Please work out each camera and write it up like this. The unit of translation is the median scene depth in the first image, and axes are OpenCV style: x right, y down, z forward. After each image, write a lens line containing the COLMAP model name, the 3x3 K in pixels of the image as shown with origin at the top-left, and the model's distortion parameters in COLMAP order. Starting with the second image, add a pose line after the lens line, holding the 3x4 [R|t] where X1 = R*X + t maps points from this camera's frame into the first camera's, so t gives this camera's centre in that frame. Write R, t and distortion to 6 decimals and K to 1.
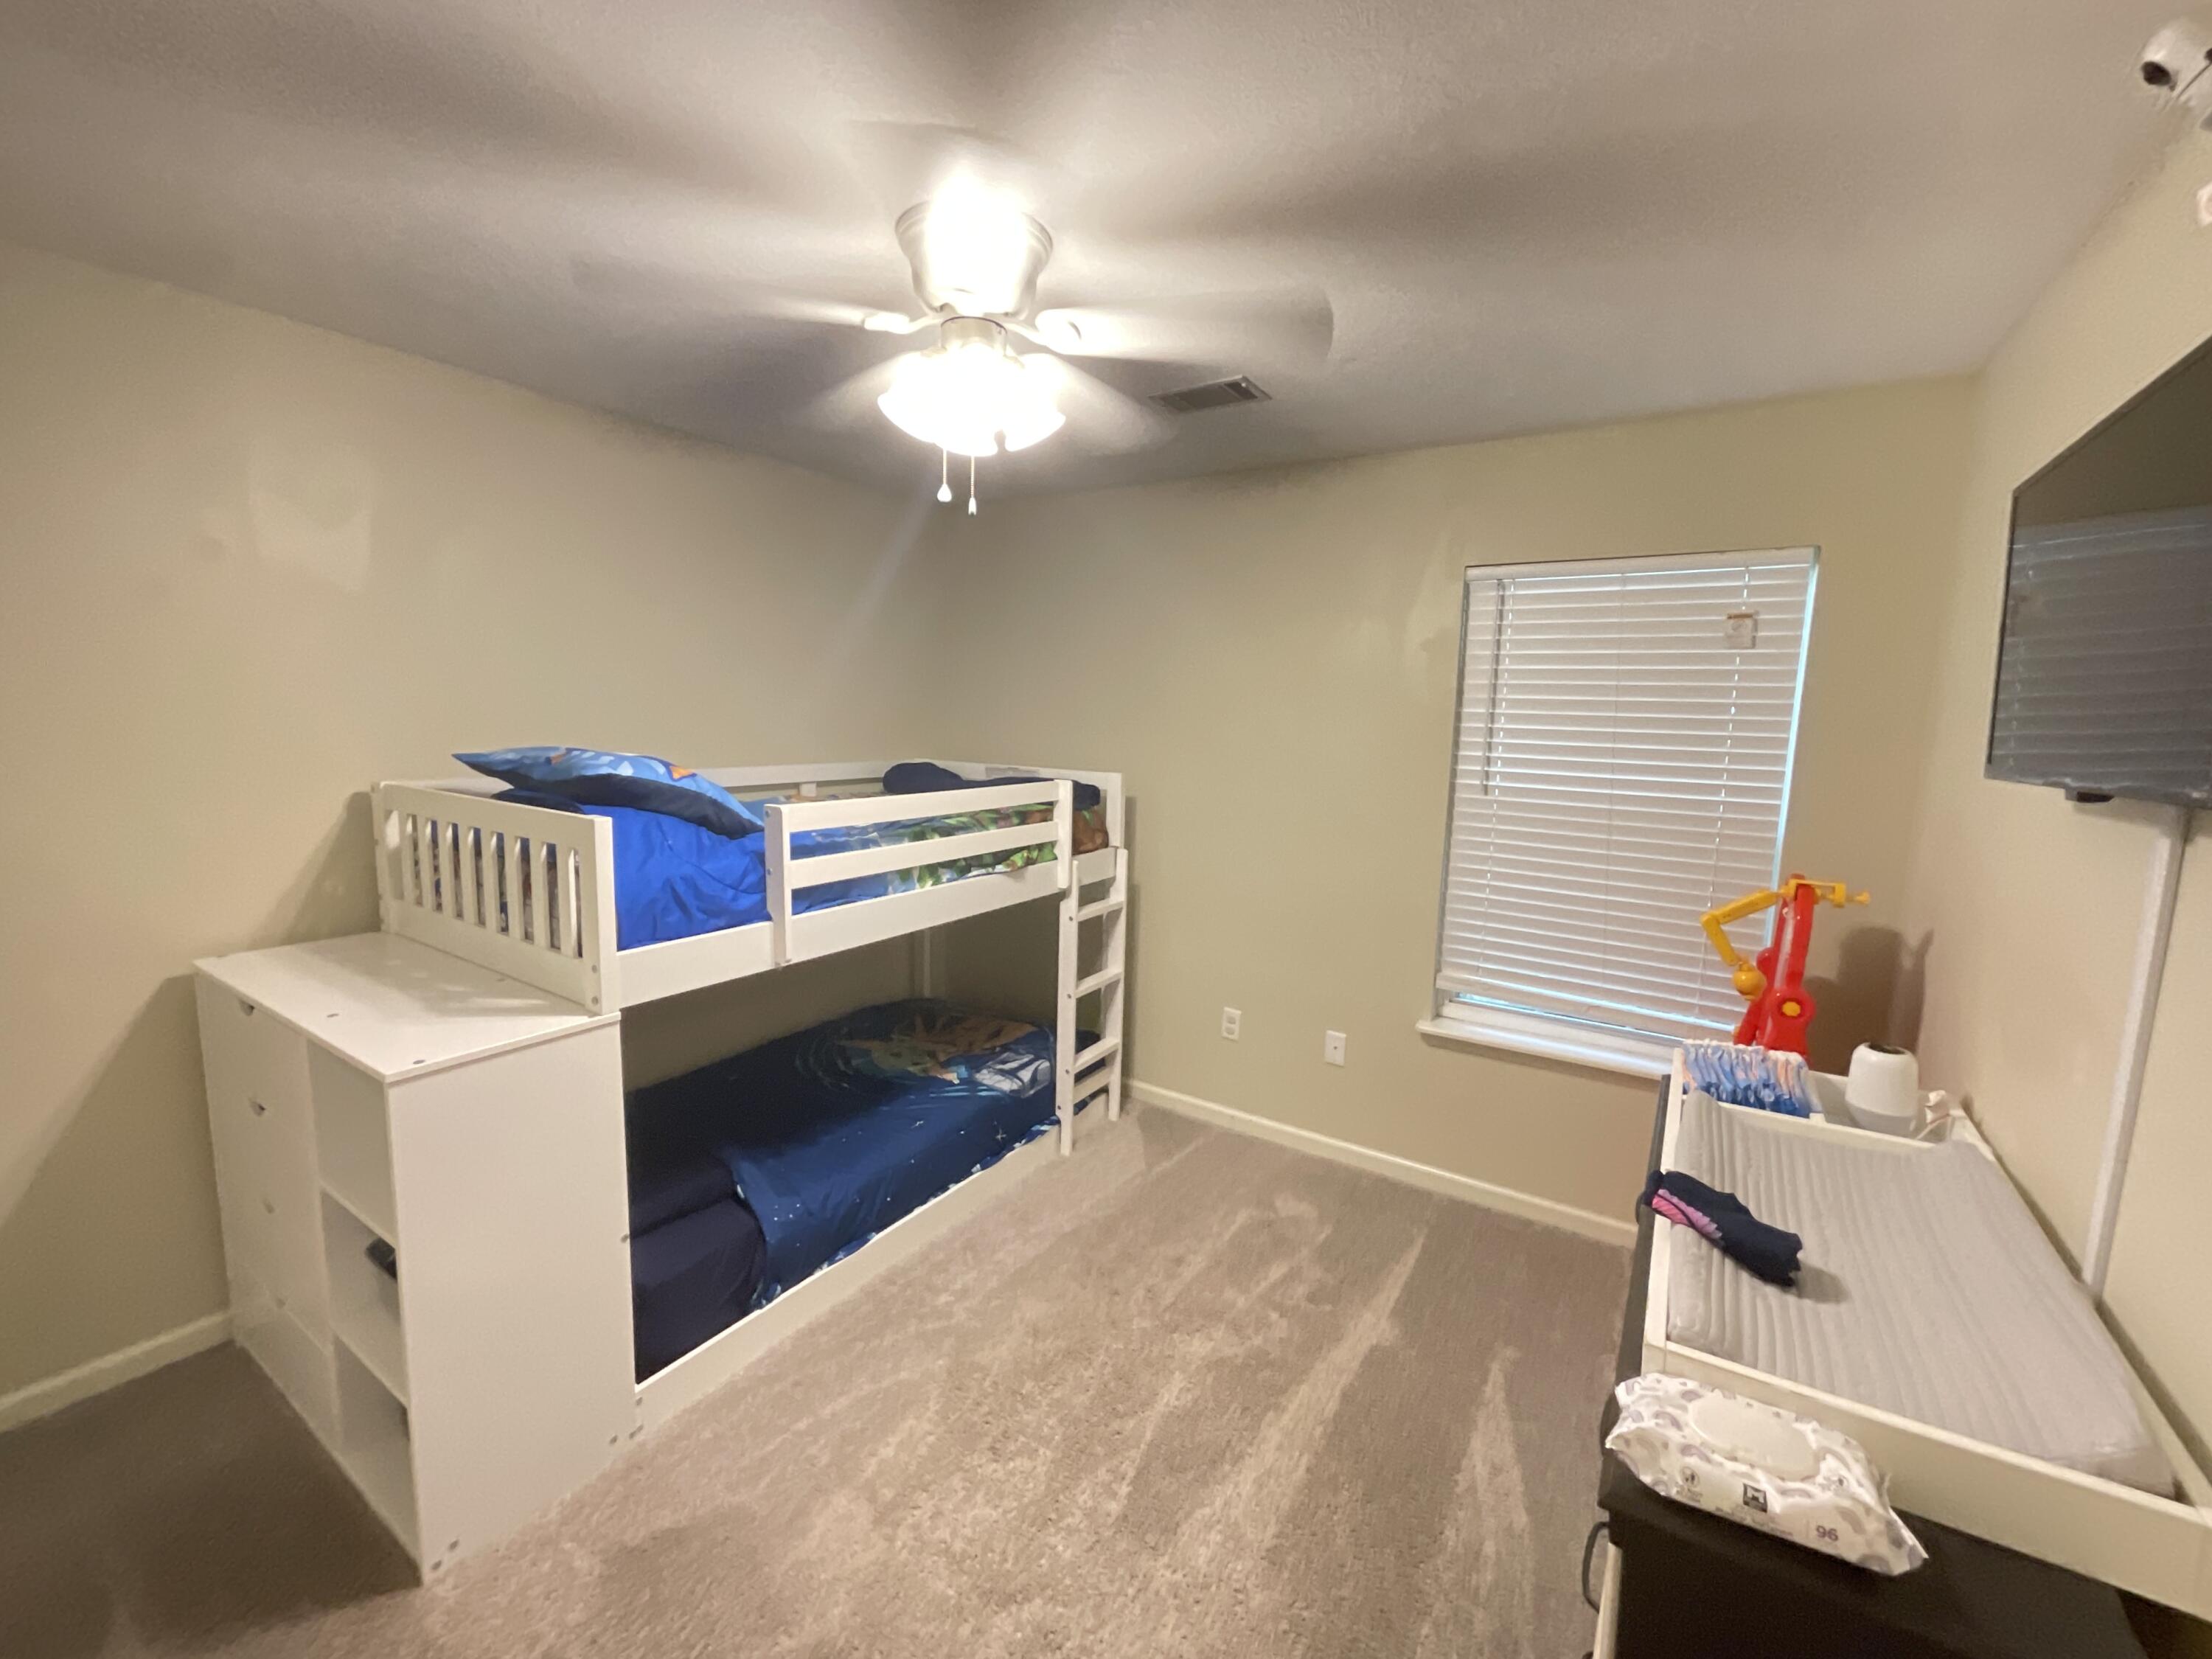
lens RADIAL K [[894.9, 0, 1143.8], [0, 894.9, 831.4], [0, 0, 1]] dist [0.001166, 0.000308]
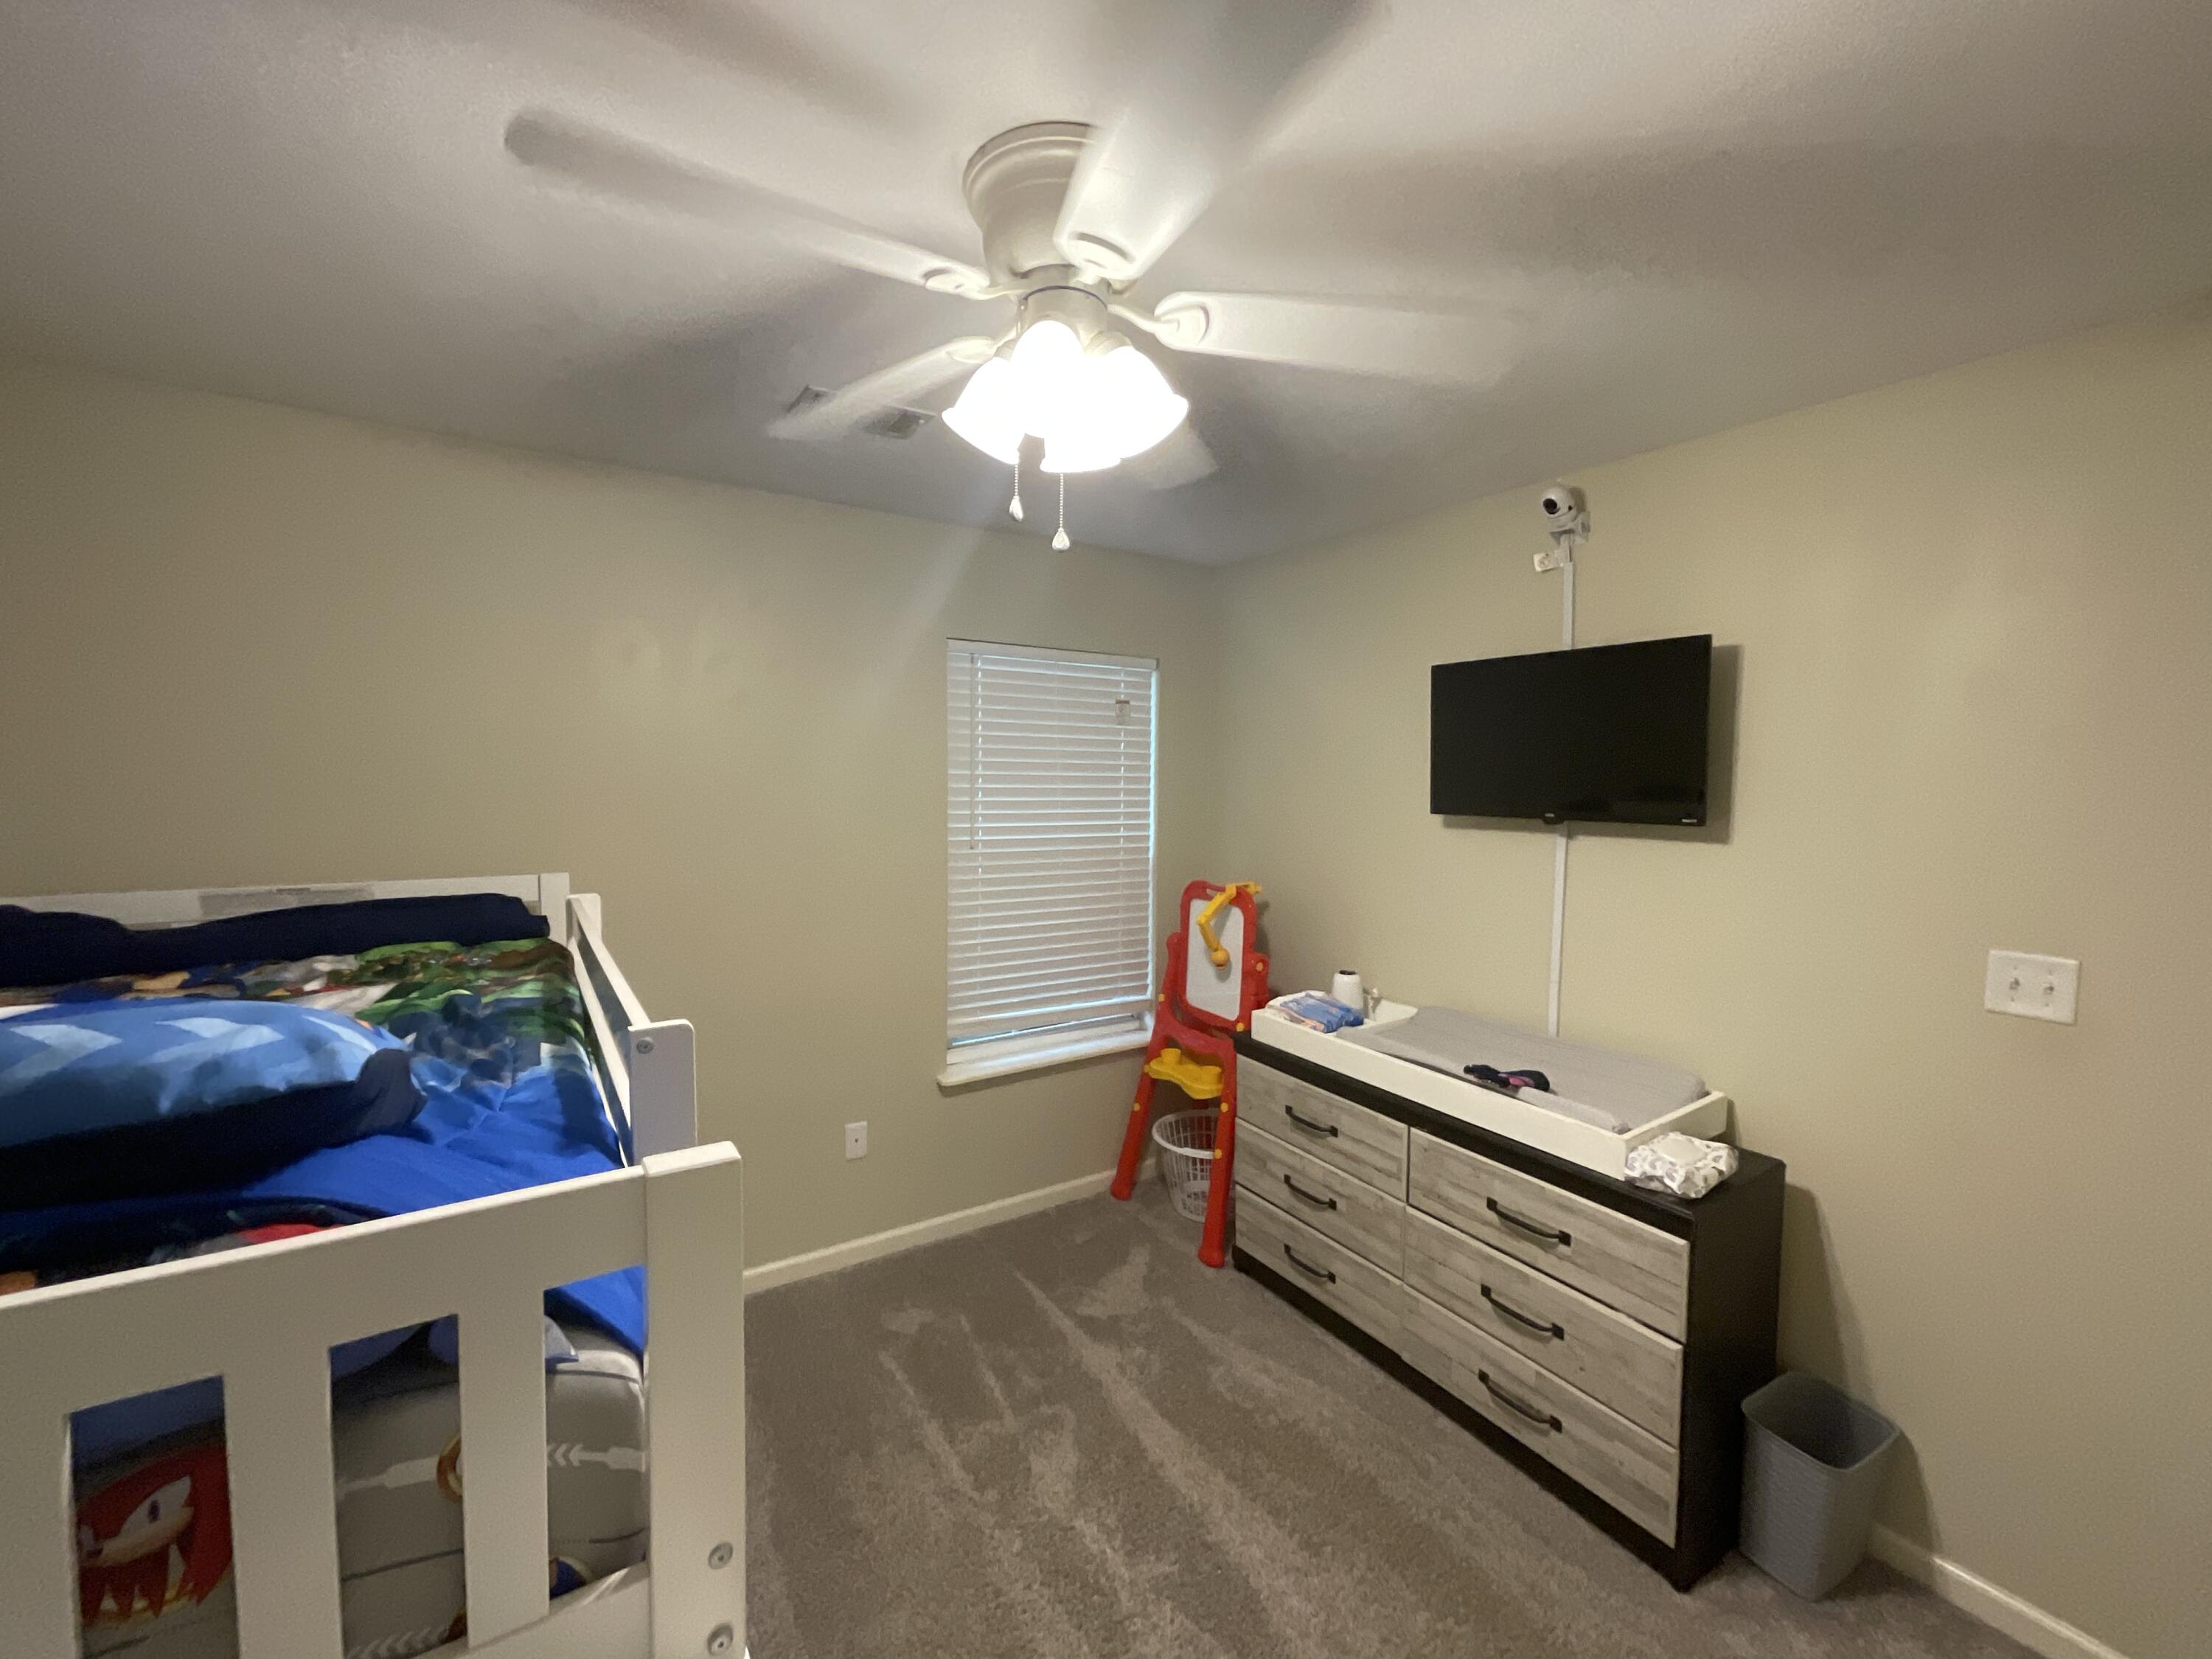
lens RADIAL K [[894.0, 0, 1072.2], [0, 894.0, 829.3], [0, 0, 1]] dist [0.001065, 0.000273]
pose [[0.432485, -0.083637, 0.897754, -0.618515], [0.116284, 0.992547, 0.036449, -0.103842], [-0.894111, 0.088631, 0.438987, 0.477285]]
